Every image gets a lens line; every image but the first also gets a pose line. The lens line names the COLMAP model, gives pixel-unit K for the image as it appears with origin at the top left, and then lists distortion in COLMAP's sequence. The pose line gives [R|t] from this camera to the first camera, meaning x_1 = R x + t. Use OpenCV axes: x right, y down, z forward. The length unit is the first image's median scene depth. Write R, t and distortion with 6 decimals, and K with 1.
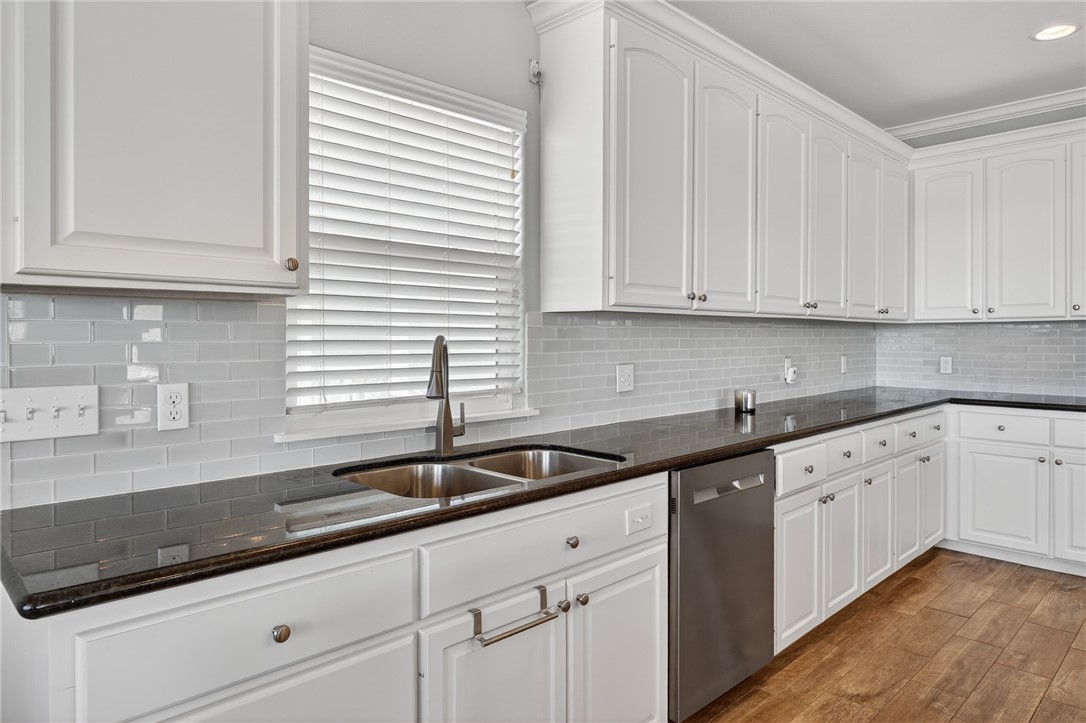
lens RADIAL K [[690.2, 0, 570.5], [0, 690.2, 338.0], [0, 0, 1]] dist [0.004666, 0.000881]
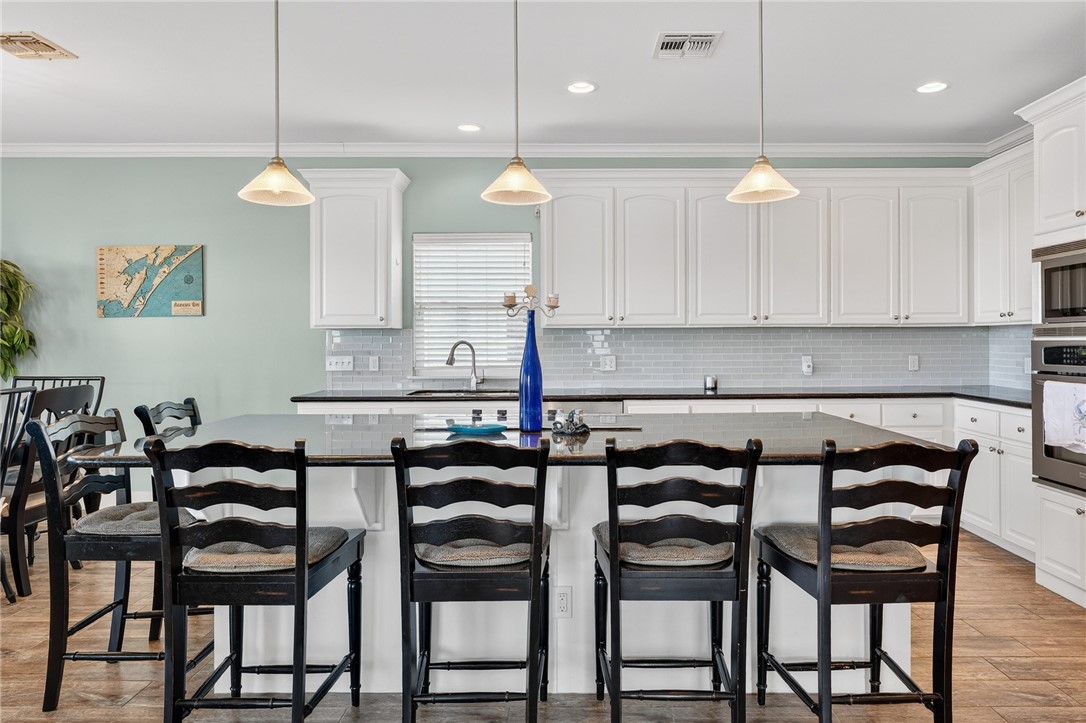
lens RADIAL K [[690.2, 0, 570.5], [0, 690.2, 338.0], [0, 0, 1]] dist [0.004666, 0.000881]
pose [[0.704702, -0.010299, -0.709428, 1.069411], [0.004337, 0.999938, -0.010209, 0.008208], [0.709490, 0.004118, 0.704704, -0.271290]]
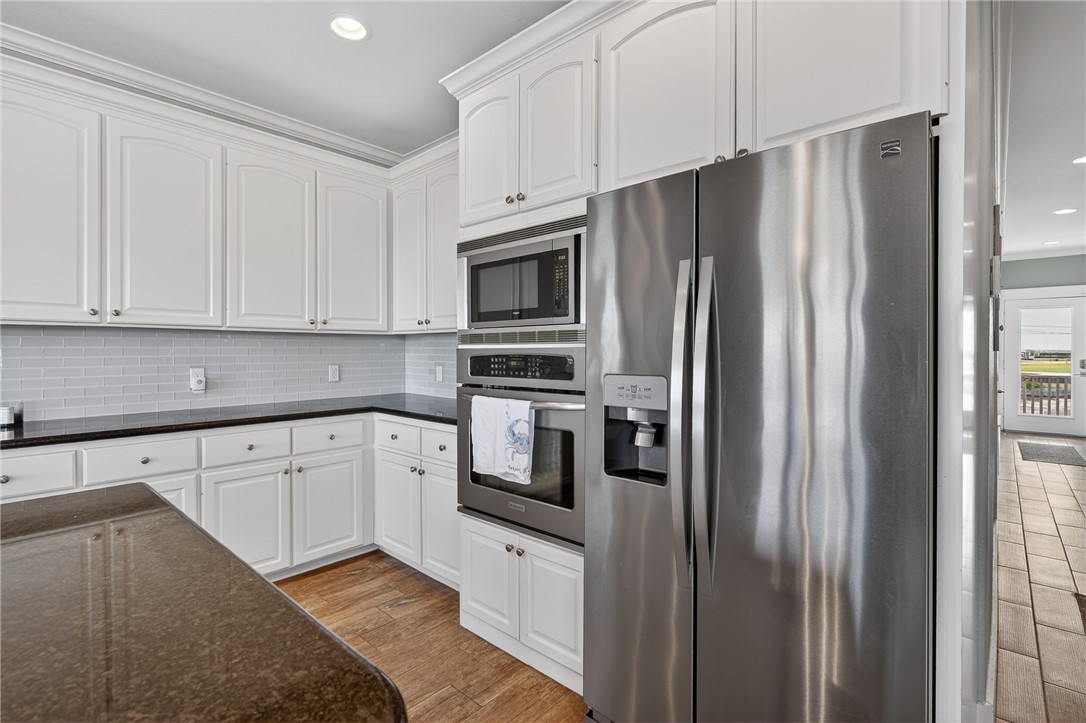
lens RADIAL K [[510.7, 0, 543.0], [0, 510.7, 361.5], [0, 0, 1]] dist [-0.001923, -0.000224]
pose [[0.999252, -0.003711, 0.038493, 0.905623], [0.003011, 0.999830, 0.018214, 0.009424], [-0.038554, -0.018085, 0.999093, 0.287646]]
